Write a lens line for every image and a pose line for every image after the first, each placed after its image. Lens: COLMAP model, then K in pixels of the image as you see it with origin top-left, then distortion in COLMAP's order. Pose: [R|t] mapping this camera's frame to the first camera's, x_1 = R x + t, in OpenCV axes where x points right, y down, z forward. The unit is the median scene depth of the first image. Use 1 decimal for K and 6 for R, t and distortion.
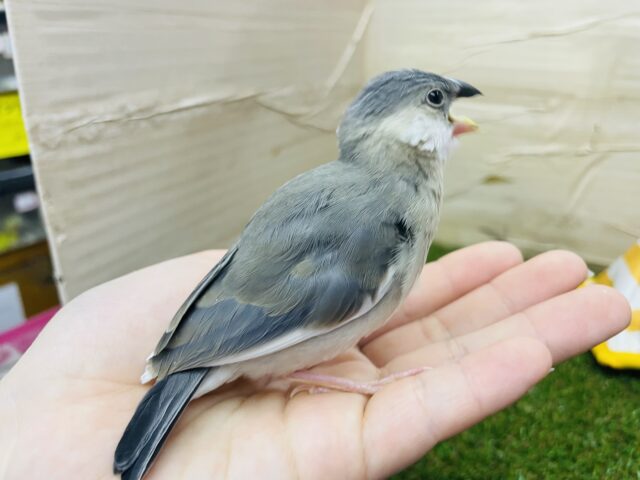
lens RADIAL K [[522.7, 0, 320.0], [0, 522.7, 240.0], [0, 0, 1]] dist [-0.046974, -0.005034]
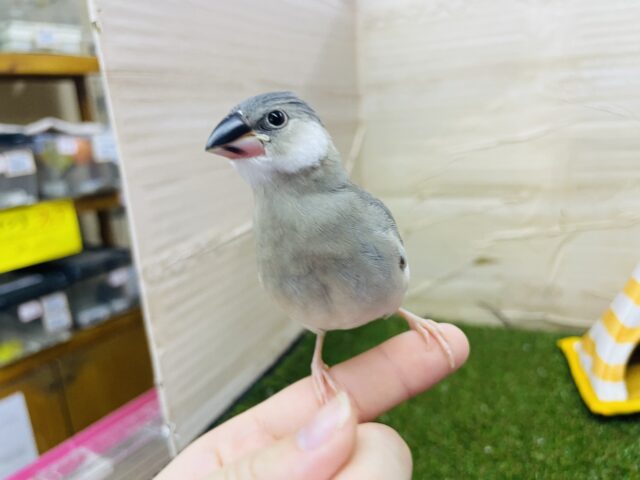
lens RADIAL K [[522.7, 0, 320.0], [0, 522.7, 240.0], [0, 0, 1]] dist [-0.046974, -0.005034]
pose [[0.995762, -0.087412, 0.028578, -0.096320], [0.090776, 0.984038, -0.153064, -0.033271], [-0.014742, 0.155009, 0.987803, -0.253175]]
